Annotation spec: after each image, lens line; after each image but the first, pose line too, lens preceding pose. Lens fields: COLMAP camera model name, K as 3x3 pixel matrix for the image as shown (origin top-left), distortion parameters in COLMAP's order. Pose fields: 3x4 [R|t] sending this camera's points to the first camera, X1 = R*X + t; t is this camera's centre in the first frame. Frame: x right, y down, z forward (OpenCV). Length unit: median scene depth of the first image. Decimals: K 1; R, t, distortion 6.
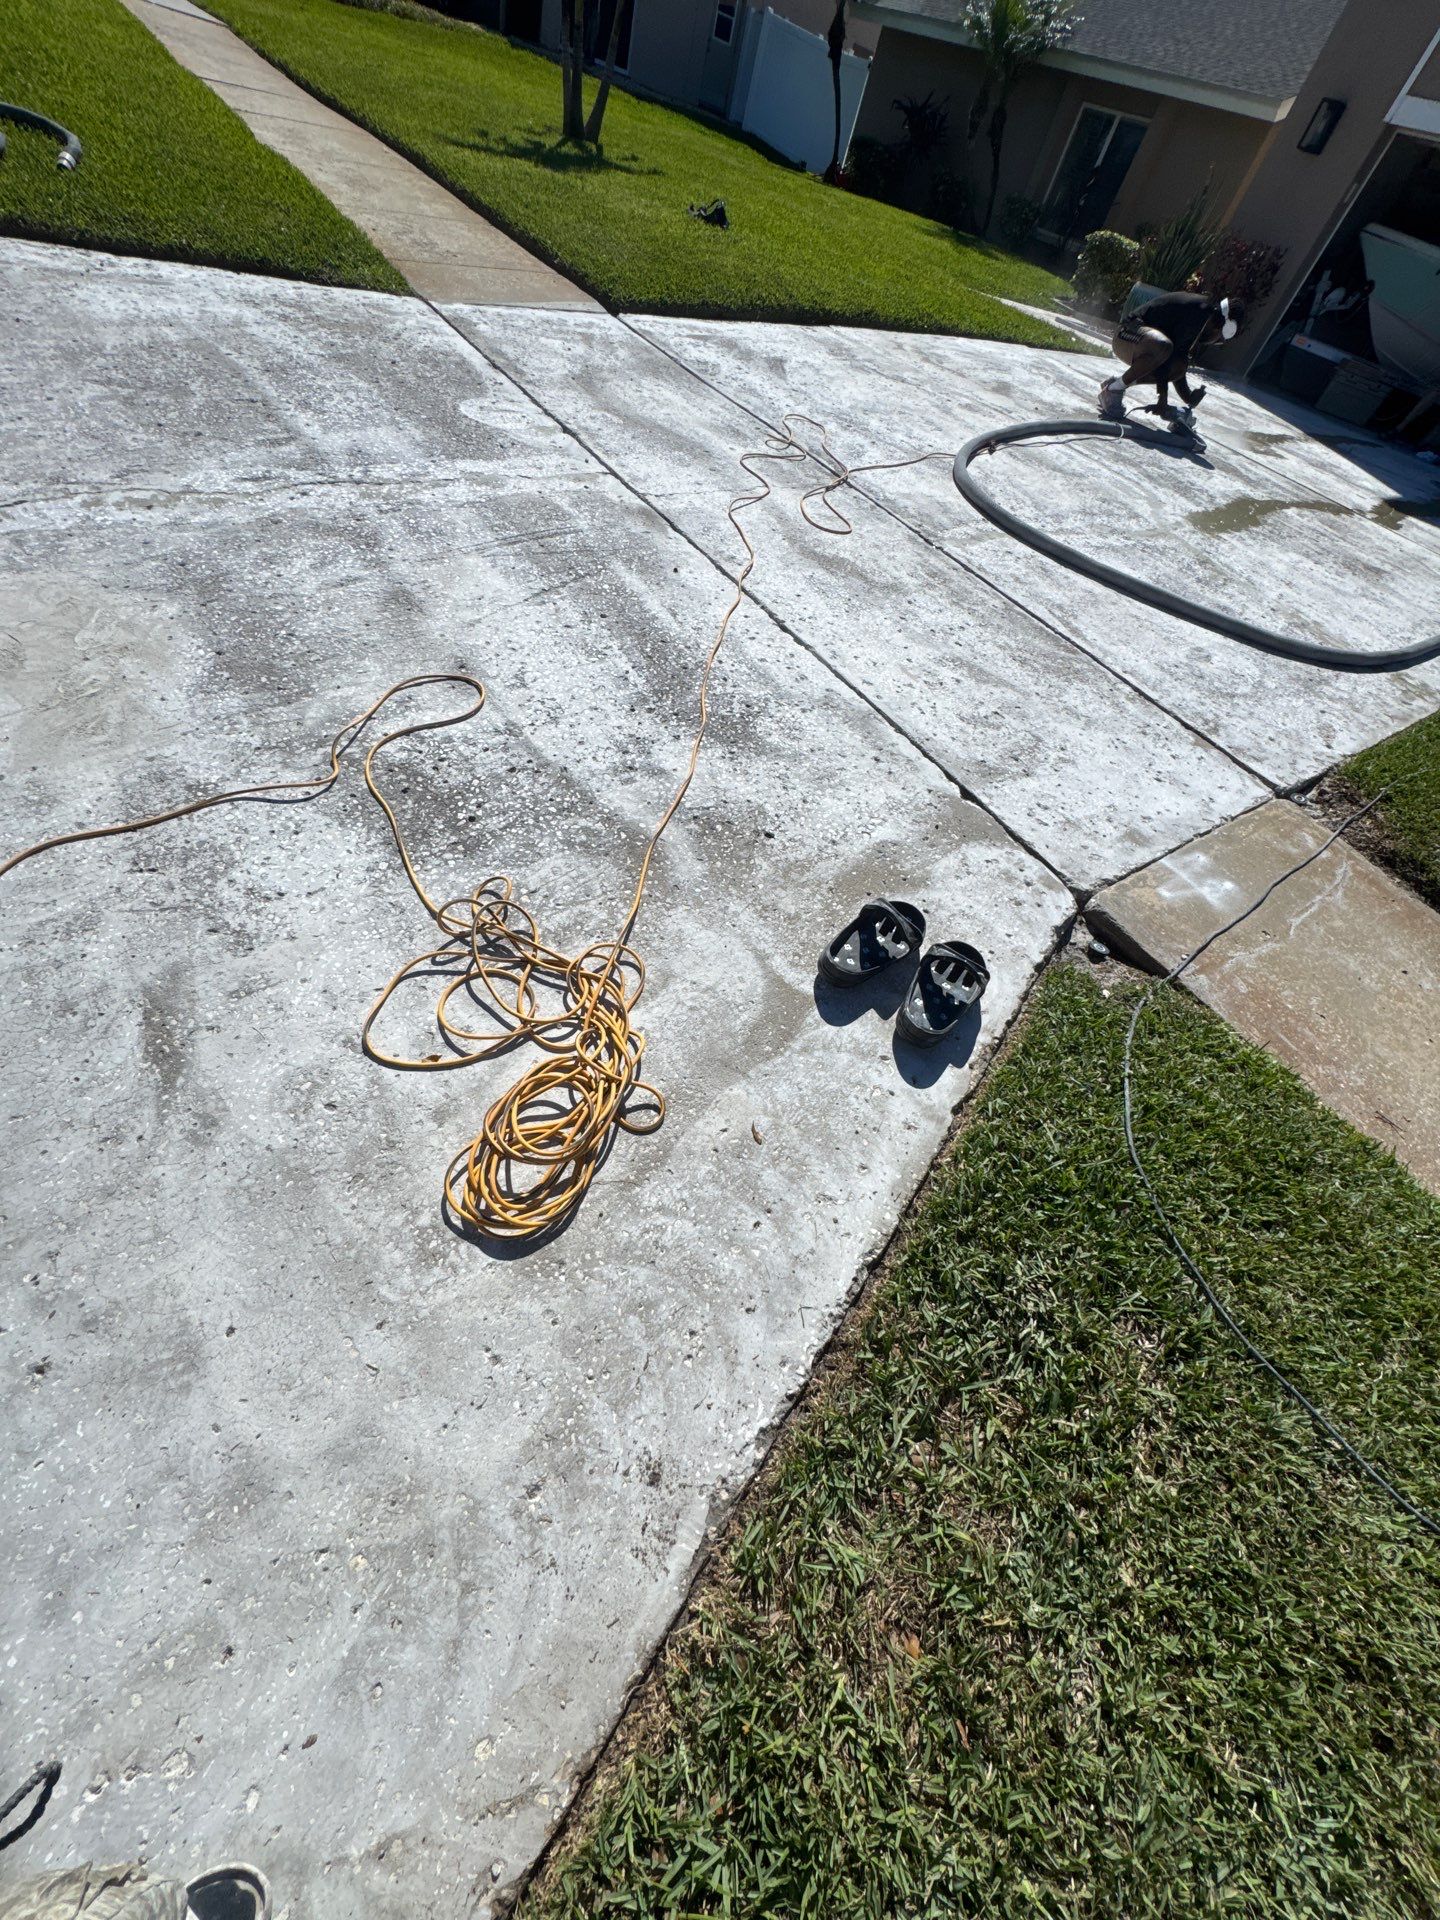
lens RADIAL K [[762.4, 0, 723.0], [0, 762.4, 955.9], [0, 0, 1]] dist [-0.002821, 0.000370]
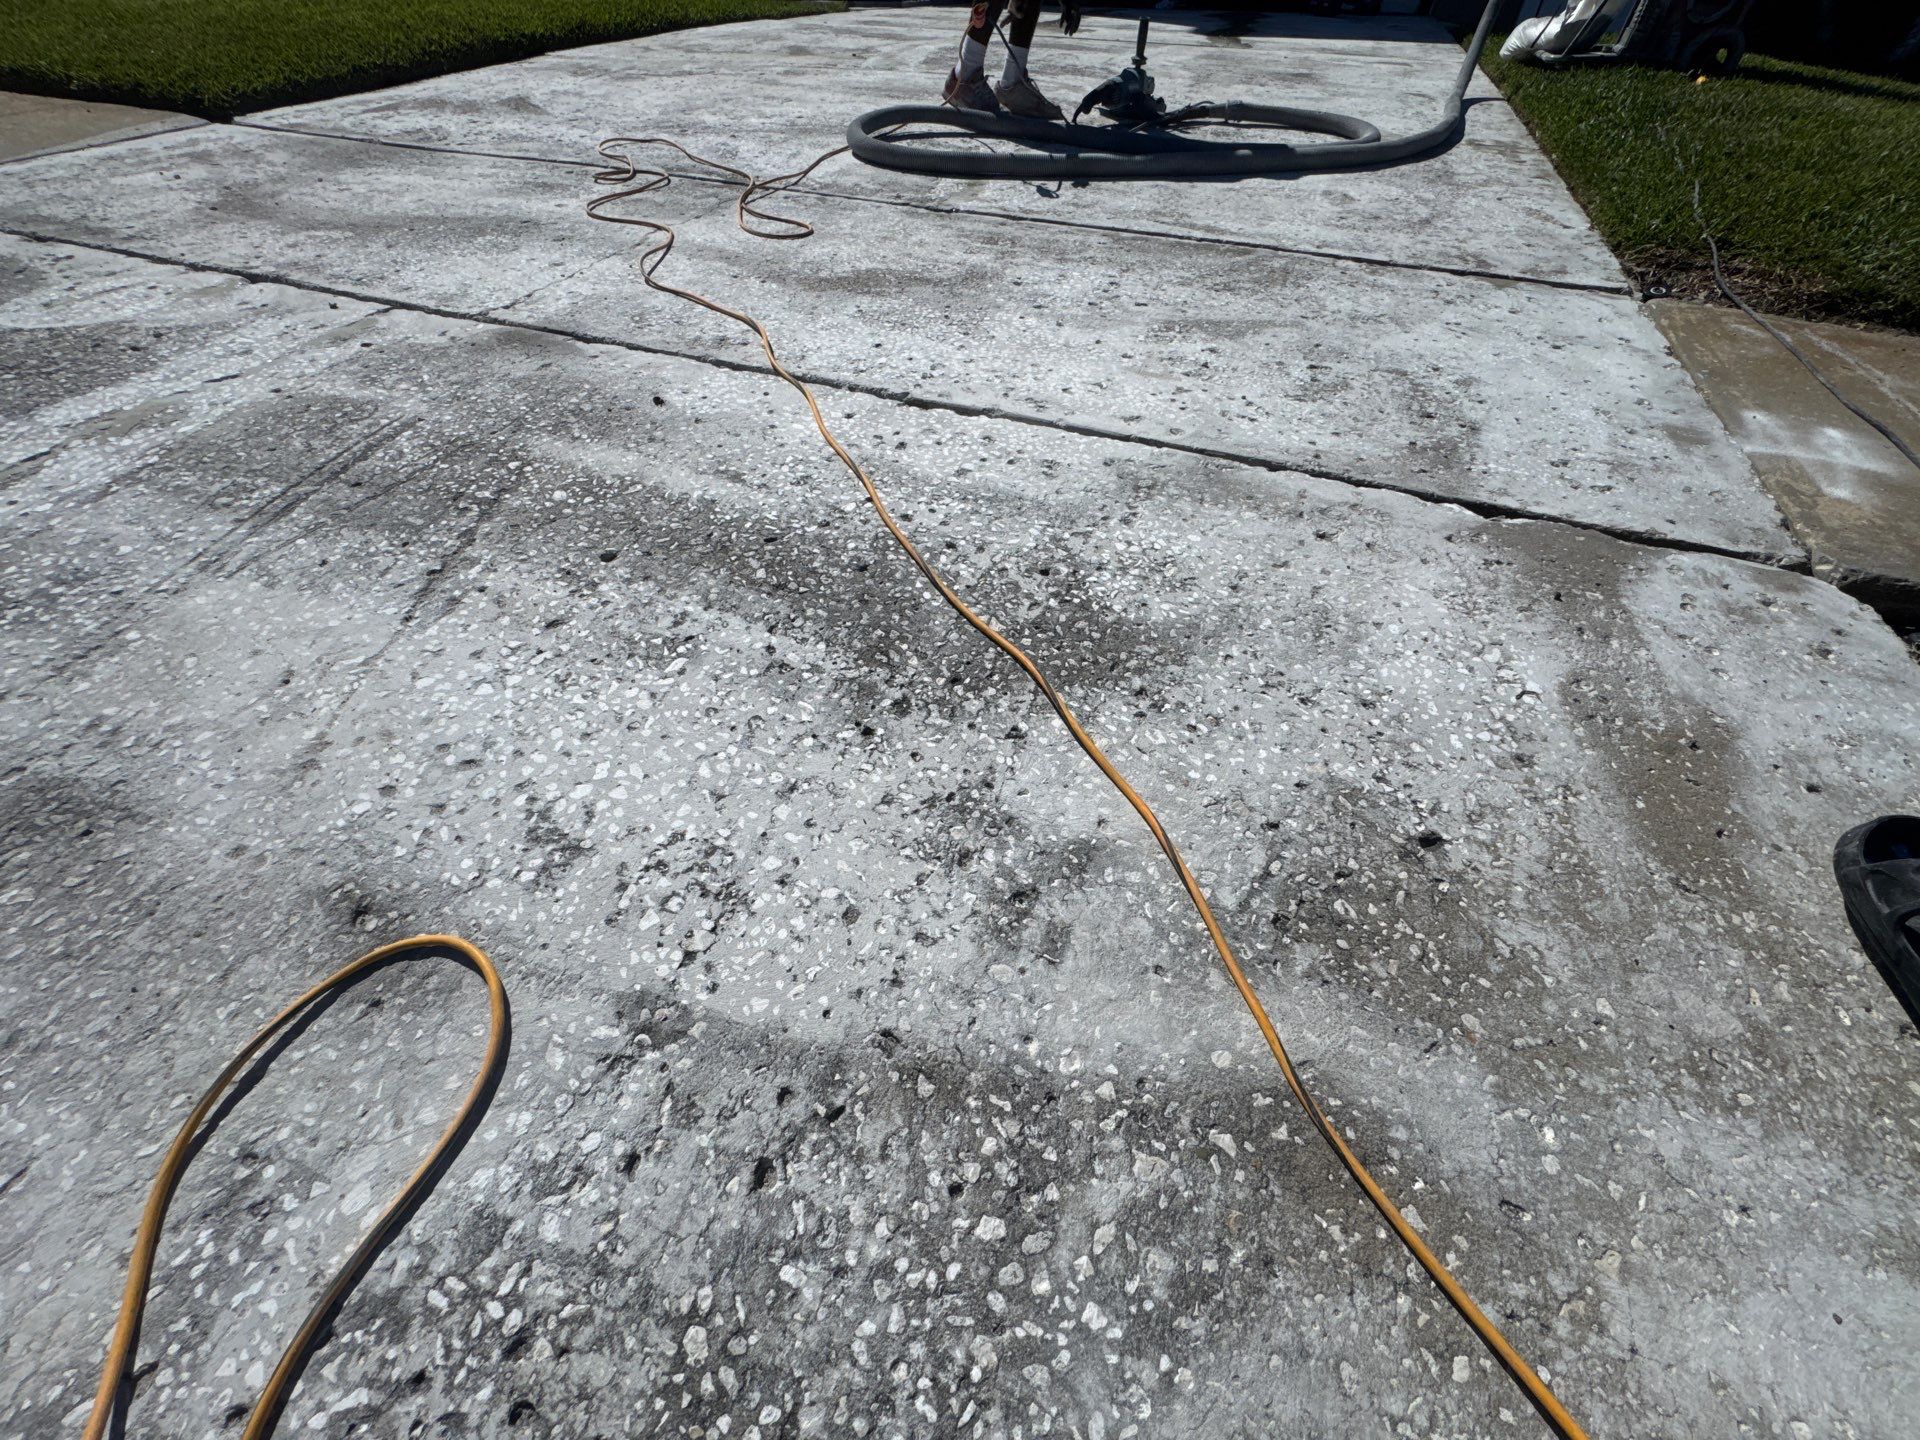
lens RADIAL K [[762.4, 0, 958.0], [0, 762.4, 719.9], [0, 0, 1]] dist [-0.002821, 0.000370]
pose [[0.802529, -0.542364, 0.248573, -0.146899], [0.542474, 0.836775, 0.074362, -0.279508], [-0.248331, 0.075166, 0.965755, 0.518859]]
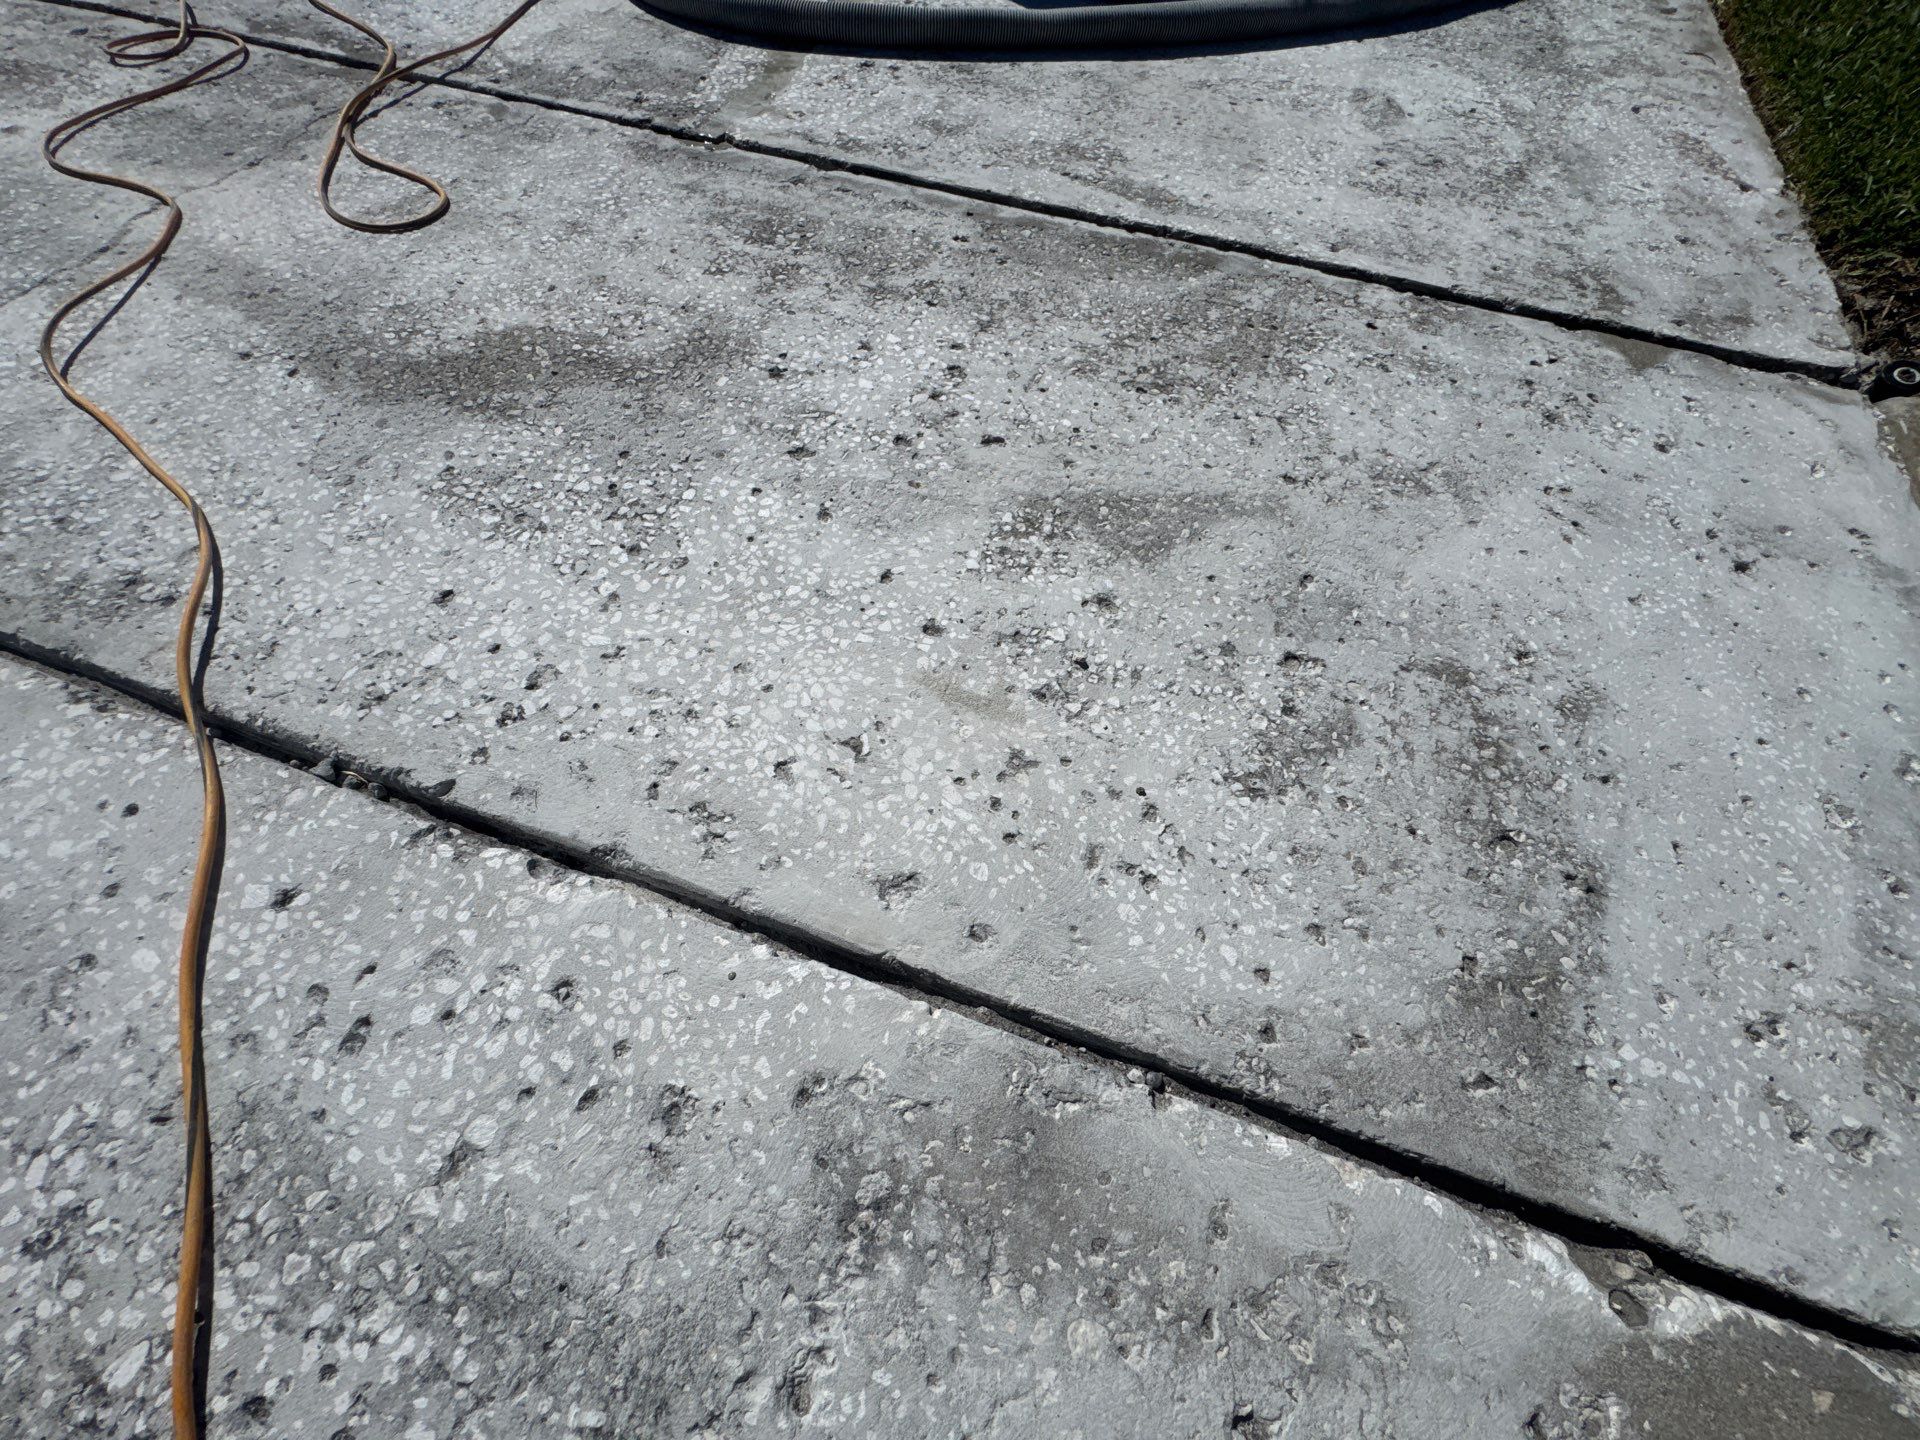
lens RADIAL K [[762.4, 0, 958.0], [0, 762.4, 719.9], [0, 0, 1]] dist [-0.002821, 0.000370]
pose [[0.792950, -0.590828, 0.148836, 0.194000], [0.543540, 0.796334, 0.265362, -0.443632], [-0.275306, -0.129520, 0.952592, 0.737130]]
